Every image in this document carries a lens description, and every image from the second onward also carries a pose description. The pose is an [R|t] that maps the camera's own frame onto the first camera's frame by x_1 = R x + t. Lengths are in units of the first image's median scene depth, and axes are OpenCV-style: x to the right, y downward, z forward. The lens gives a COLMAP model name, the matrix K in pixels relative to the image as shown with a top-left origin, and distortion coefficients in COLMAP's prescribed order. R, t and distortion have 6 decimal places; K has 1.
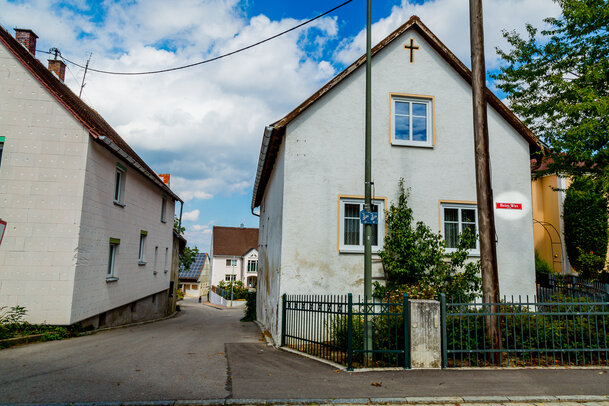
lens RADIAL K [[409.4, 0, 304.5], [0, 409.4, 203.0], [0, 0, 1]] dist [0.009827, 0.001343]
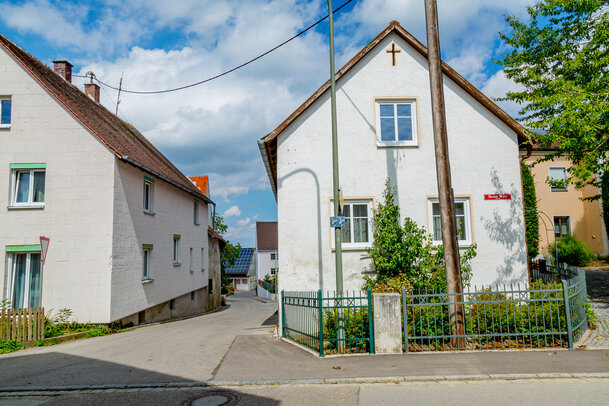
lens RADIAL K [[415.0, 0, 304.5], [0, 415.0, 203.0], [0, 0, 1]] dist [0.005438, 0.002054]
pose [[0.991376, -0.061741, -0.115593, 0.138272], [0.064597, 0.997688, 0.021123, -0.030868], [0.114022, -0.028408, 0.993072, -0.093754]]
